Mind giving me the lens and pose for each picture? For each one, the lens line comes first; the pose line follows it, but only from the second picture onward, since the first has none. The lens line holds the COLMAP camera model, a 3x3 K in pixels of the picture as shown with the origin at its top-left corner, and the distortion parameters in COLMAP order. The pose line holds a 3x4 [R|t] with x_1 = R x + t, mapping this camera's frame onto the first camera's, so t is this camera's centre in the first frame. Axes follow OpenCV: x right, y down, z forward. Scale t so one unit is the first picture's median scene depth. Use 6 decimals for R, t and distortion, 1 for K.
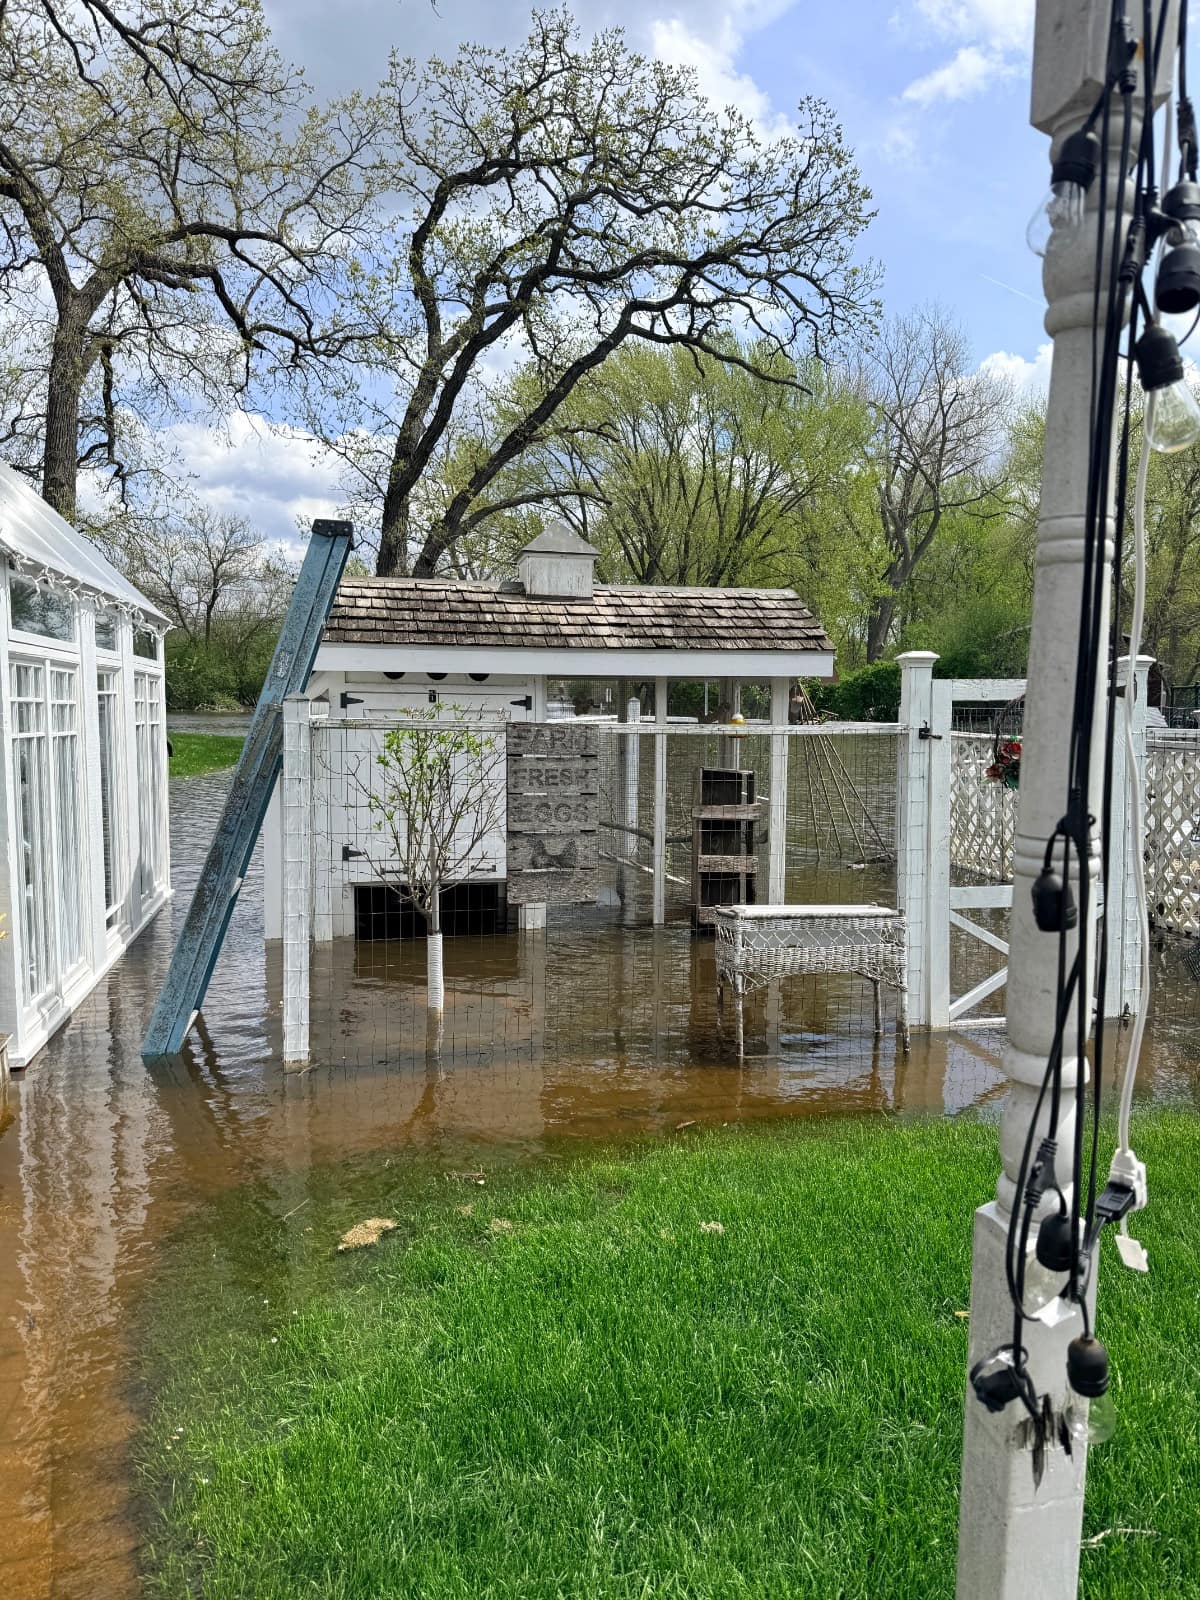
lens RADIAL K [[1165.2, 0, 600.0], [0, 1165.2, 800.0], [0, 0, 1]] dist [0.095463, -0.122899]
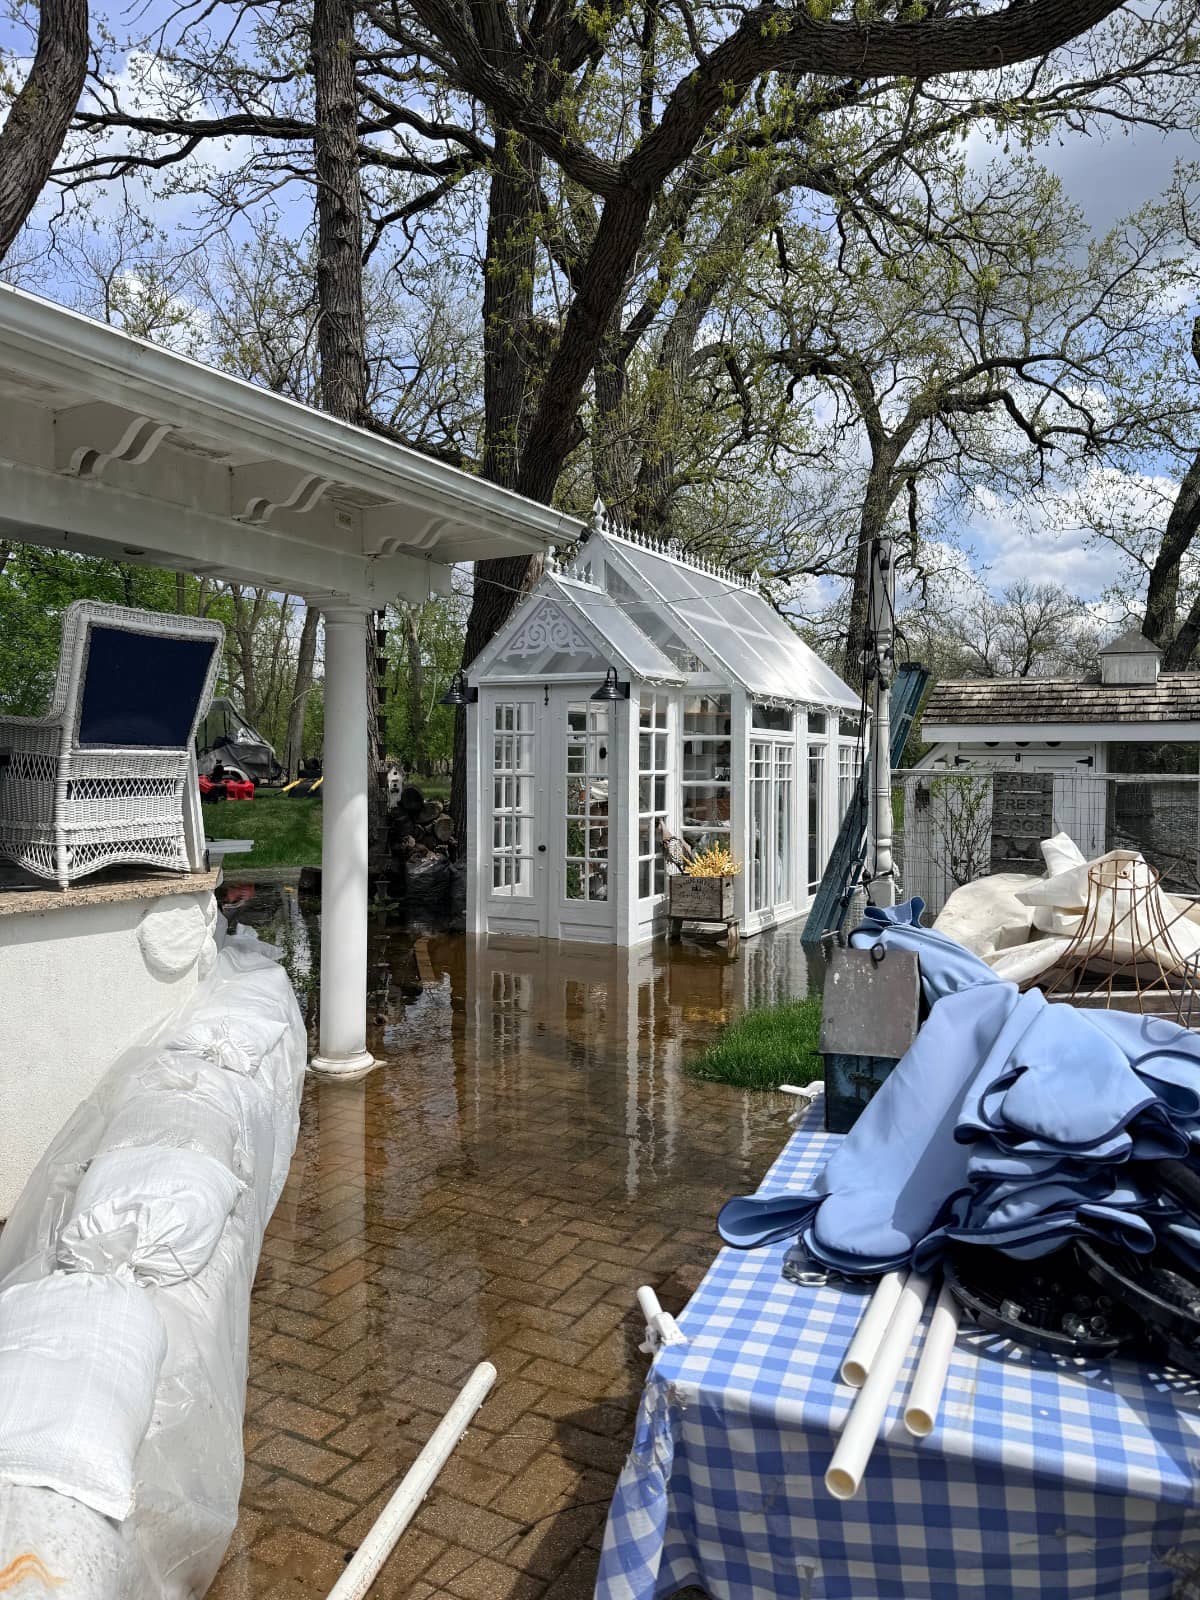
lens RADIAL K [[1165.2, 0, 600.0], [0, 1165.2, 800.0], [0, 0, 1]] dist [0.095463, -0.122899]
pose [[0.779657, 0.014218, -0.626045, 0.111499], [-0.048327, 0.998127, -0.037516, 0.013651], [0.624339, 0.059504, 0.778884, -0.143754]]
